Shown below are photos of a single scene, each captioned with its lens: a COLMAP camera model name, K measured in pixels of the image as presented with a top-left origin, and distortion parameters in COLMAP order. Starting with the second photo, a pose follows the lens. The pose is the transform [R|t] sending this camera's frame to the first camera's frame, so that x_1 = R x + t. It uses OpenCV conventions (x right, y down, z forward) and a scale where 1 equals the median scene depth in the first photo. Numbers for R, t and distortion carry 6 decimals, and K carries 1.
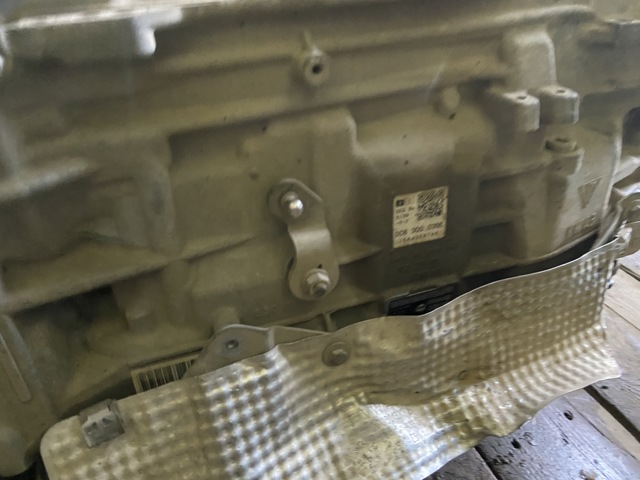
lens RADIAL K [[482.9, 0, 314.4], [0, 482.9, 233.8], [0, 0, 1]] dist [0.097256, -0.125787]
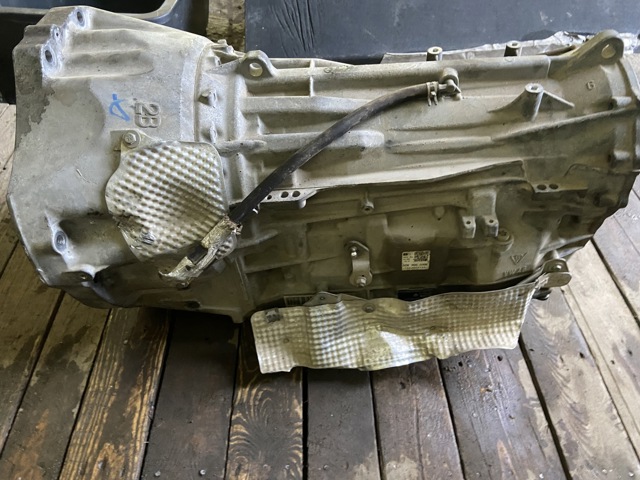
lens RADIAL K [[482.9, 0, 321.4], [0, 482.9, 237.6], [0, 0, 1]] dist [0.097256, -0.125787]
pose [[0.948286, 0.203063, -0.243967, 0.326109], [-0.127612, 0.947640, 0.292735, -0.707323], [0.290636, -0.246463, 0.924547, -1.081873]]
